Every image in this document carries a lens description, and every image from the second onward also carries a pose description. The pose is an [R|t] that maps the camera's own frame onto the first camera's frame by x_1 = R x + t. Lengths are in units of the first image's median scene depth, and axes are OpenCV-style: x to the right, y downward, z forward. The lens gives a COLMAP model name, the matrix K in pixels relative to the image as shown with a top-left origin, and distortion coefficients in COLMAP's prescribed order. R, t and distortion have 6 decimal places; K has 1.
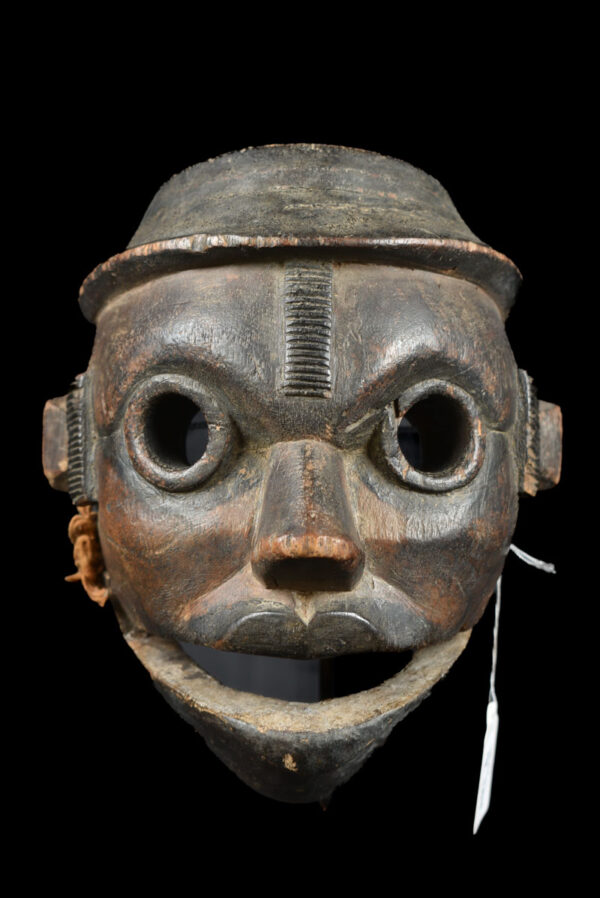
lens RADIAL K [[1594.2, 0, 300.0], [0, 1594.2, 449.0], [0, 0, 1]] dist [0.030655, 0.059598]
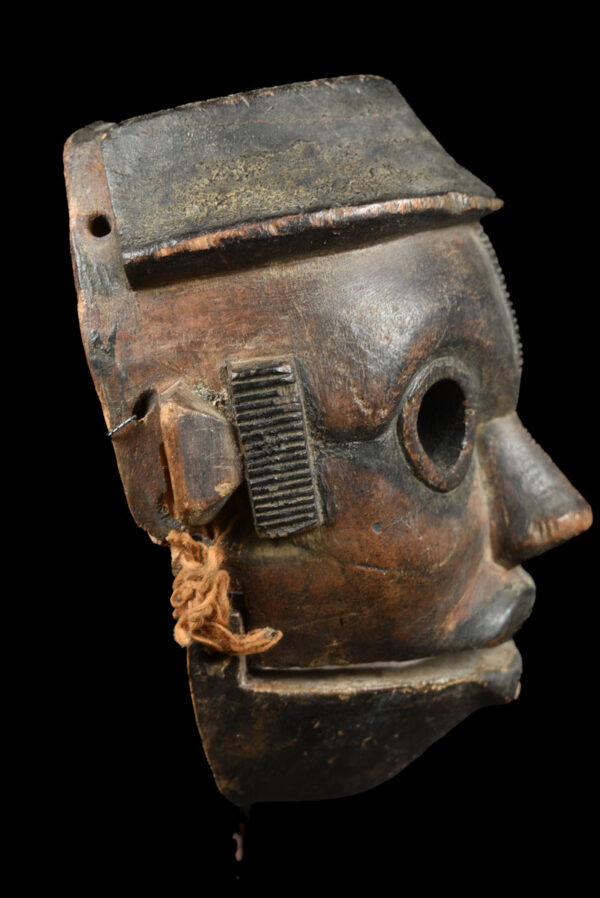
lens RADIAL K [[1532.3, 0, 300.0], [0, 1532.3, 449.0], [0, 0, 1]] dist [0.001594, 0.077115]
pose [[0.204655, -0.165461, 0.964748, -0.894907], [0.016059, 0.986044, 0.165706, -0.135483], [-0.978702, -0.018420, 0.204456, 0.903568]]
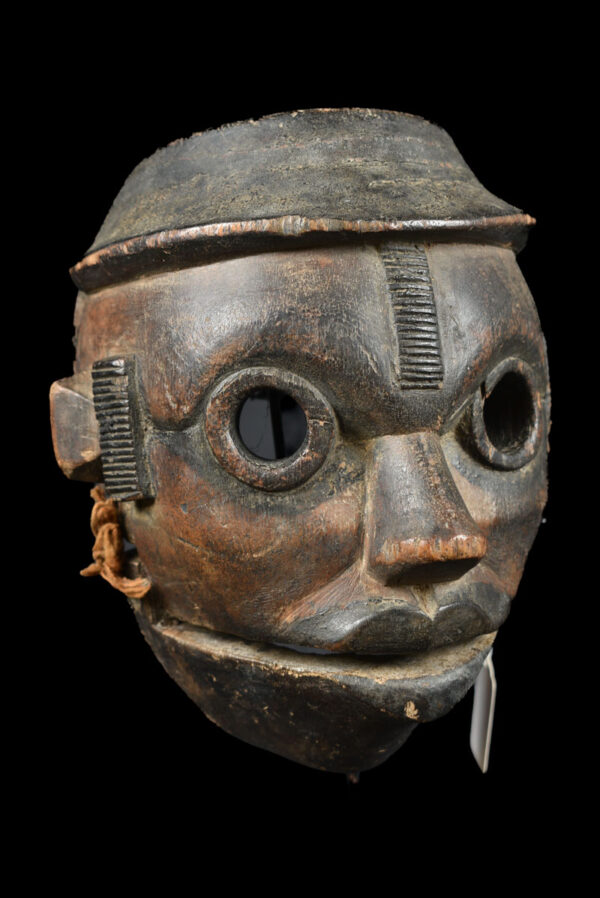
lens RADIAL K [[1532.3, 0, 300.0], [0, 1532.3, 449.0], [0, 0, 1]] dist [0.001594, 0.077115]
pose [[0.927120, -0.074339, 0.367317, -0.393840], [0.025244, 0.990290, 0.136703, -0.121190], [-0.373913, -0.117468, 0.919995, 0.159232]]
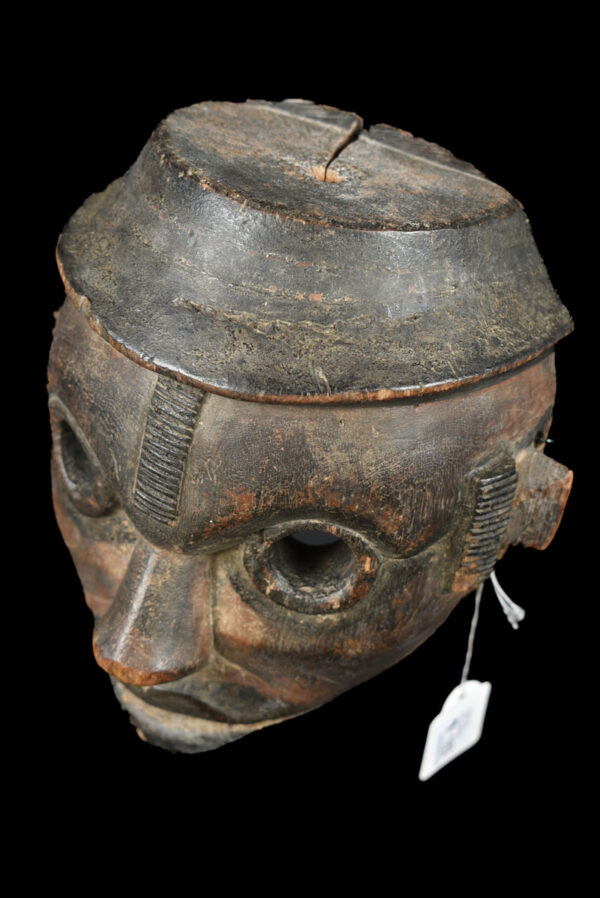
lens RADIAL K [[1532.3, 0, 300.0], [0, 1532.3, 449.0], [0, 0, 1]] dist [0.001594, 0.077115]
pose [[0.856177, 0.365081, -0.365619, 0.374478], [-0.058166, 0.771234, 0.633889, -0.610212], [0.513399, -0.521454, 0.681547, 0.438244]]
